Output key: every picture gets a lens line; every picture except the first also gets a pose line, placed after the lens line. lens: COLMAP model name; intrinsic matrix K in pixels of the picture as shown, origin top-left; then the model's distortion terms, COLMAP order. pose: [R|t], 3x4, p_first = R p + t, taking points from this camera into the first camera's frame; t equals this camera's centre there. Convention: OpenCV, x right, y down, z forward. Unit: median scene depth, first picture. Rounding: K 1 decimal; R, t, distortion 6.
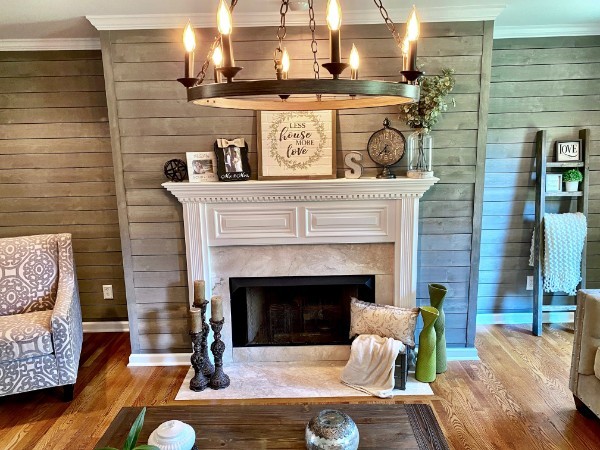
lens RADIAL K [[449.6, 0, 298.4], [0, 449.6, 213.8], [0, 0, 1]] dist [0.068056, -0.001340]
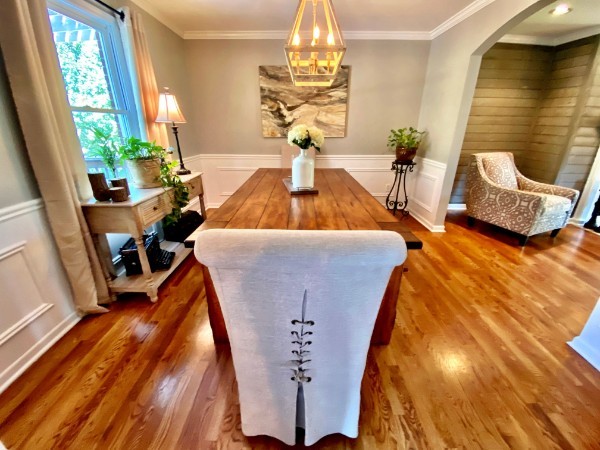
lens RADIAL K [[242.1, 0, 300.0], [0, 242.1, 225.0], [0, 0, 1]] dist [0.028950, -0.022357]
pose [[0.999369, 0.021462, 0.028317, -1.466226], [-0.027082, 0.976001, 0.216074, 0.148858], [-0.023000, -0.216704, 0.975966, -0.003488]]
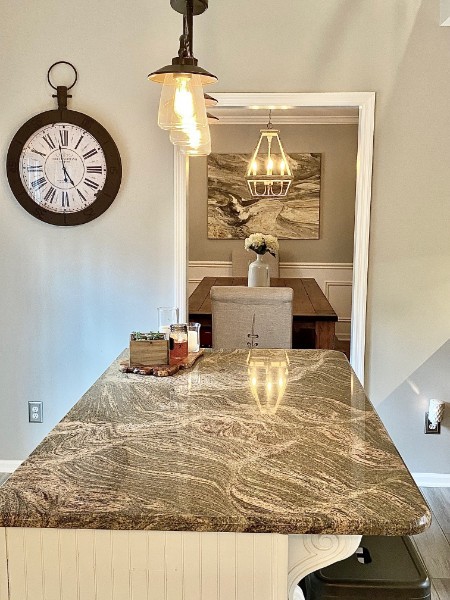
lens RADIAL K [[683.5, 0, 225.0], [0, 683.5, 300.0], [0, 0, 1]] dist [0.060230, -0.010590]
pose [[0.998653, 0.037634, -0.035721, -1.464637], [-0.038273, 0.999116, -0.017384, 0.246098], [0.035035, 0.018728, 0.999211, -1.126579]]
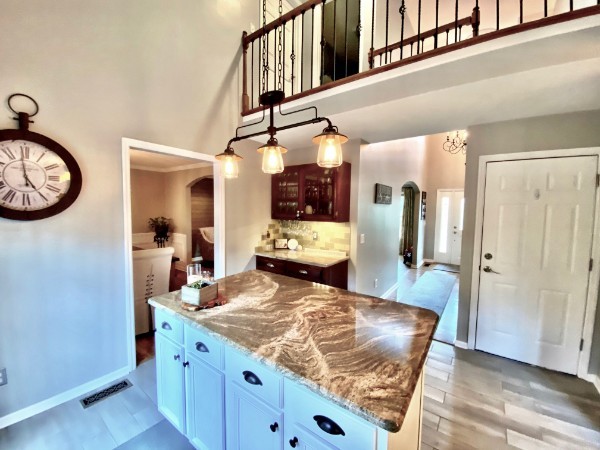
lens RADIAL K [[242.1, 0, 300.0], [0, 242.1, 225.0], [0, 0, 1]] dist [0.028950, -0.022357]
pose [[0.574359, -0.021668, 0.818317, -1.860422], [0.104063, 0.993472, -0.046734, 0.206261], [-0.811962, 0.111999, 0.572864, -0.756293]]
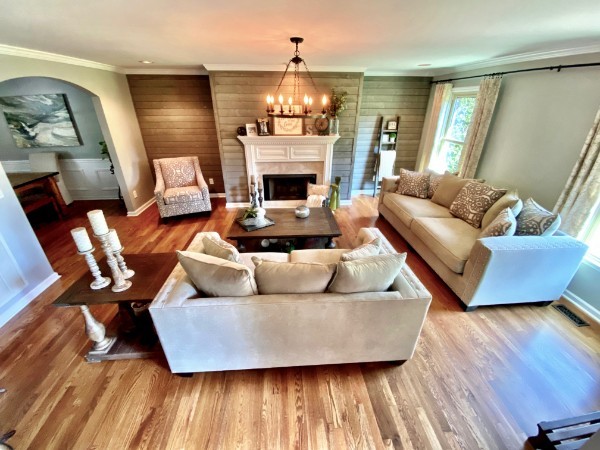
lens RADIAL K [[242.1, 0, 300.0], [0, 242.1, 225.0], [0, 0, 1]] dist [0.028950, -0.022357]
pose [[0.995983, -0.016438, 0.088018, -0.064126], [-0.009285, 0.958743, 0.284121, 0.018880], [-0.089057, -0.283797, 0.954740, -0.484509]]
